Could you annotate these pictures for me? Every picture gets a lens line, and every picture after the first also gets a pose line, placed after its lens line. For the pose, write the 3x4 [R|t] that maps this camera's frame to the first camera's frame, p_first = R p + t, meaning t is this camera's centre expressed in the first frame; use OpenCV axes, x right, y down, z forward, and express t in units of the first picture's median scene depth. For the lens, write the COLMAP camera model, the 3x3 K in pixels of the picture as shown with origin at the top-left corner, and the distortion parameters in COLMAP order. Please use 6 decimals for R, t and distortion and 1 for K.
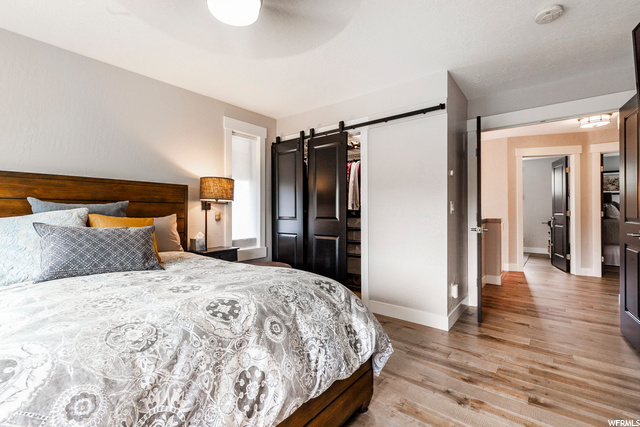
lens RADIAL K [[288.5, 0, 322.9], [0, 288.5, 211.8], [0, 0, 1]] dist [0.002445, -0.000056]
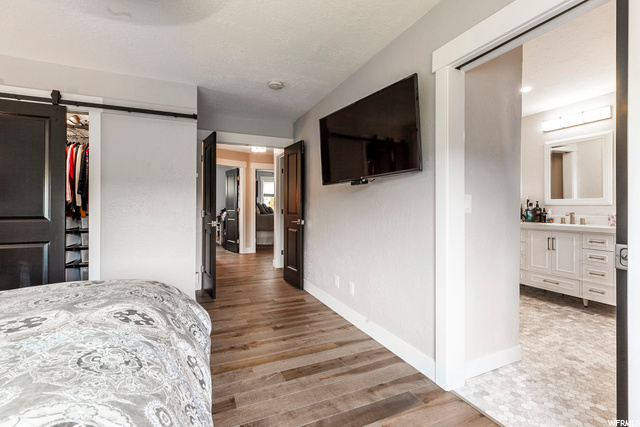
lens RADIAL K [[288.5, 0, 323.9], [0, 288.5, 209.9], [0, 0, 1]] dist [0.002445, -0.000056]
pose [[0.453312, -0.004310, 0.891341, -0.491616], [0.000273, 0.999989, 0.004697, -0.002710], [-0.891352, -0.001886, 0.453308, 0.039110]]
